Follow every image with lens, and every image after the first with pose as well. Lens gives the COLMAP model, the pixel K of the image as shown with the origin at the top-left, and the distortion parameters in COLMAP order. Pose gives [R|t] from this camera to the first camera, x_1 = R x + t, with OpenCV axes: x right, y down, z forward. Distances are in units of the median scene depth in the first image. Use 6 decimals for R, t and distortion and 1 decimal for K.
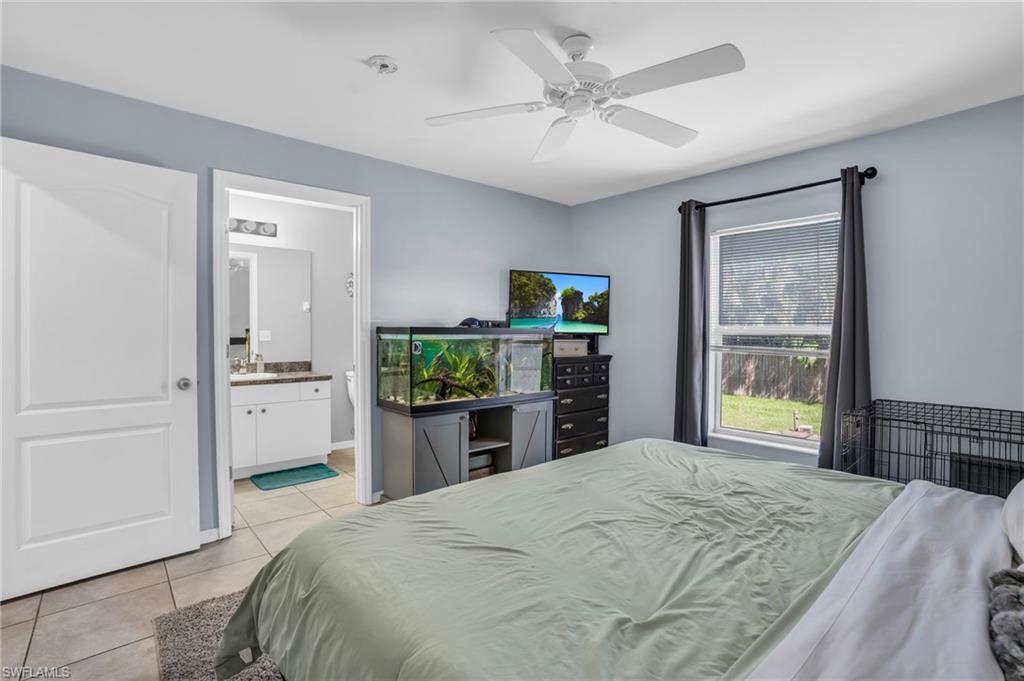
lens RADIAL K [[478.2, 0, 513.9], [0, 478.2, 336.7], [0, 0, 1]] dist [-0.044850, 0.010419]
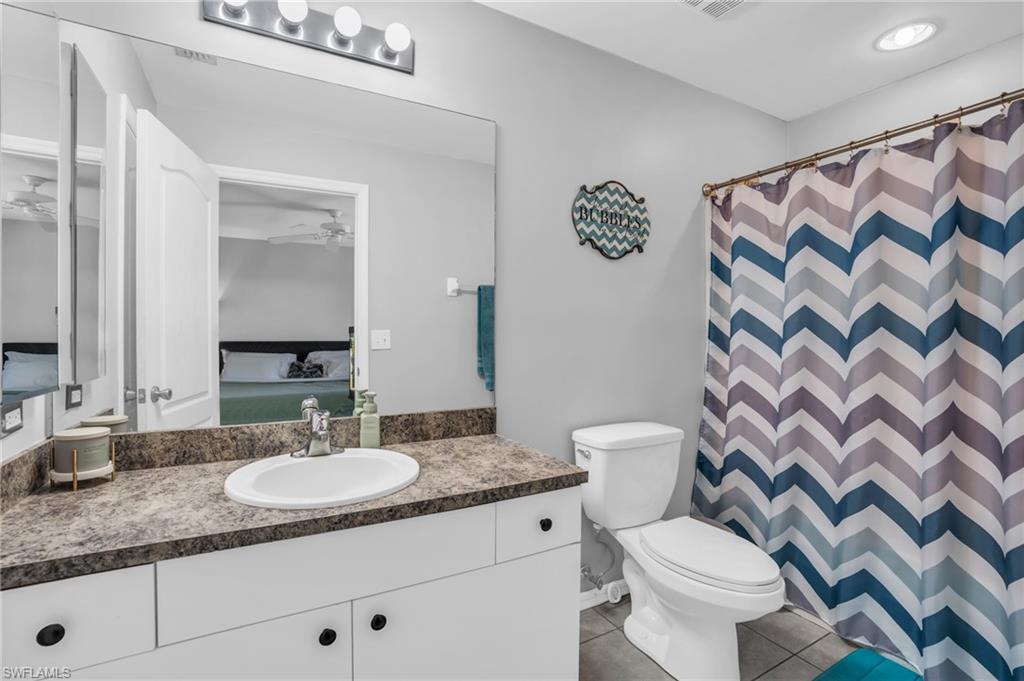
lens RADIAL K [[478.2, 0, 513.9], [0, 478.2, 336.7], [0, 0, 1]] dist [-0.044850, 0.010419]
pose [[0.978628, 0.003928, -0.205601, -0.306390], [-0.005960, 0.999939, -0.009265, -0.001164], [0.205552, 0.010292, 0.978592, 0.575643]]
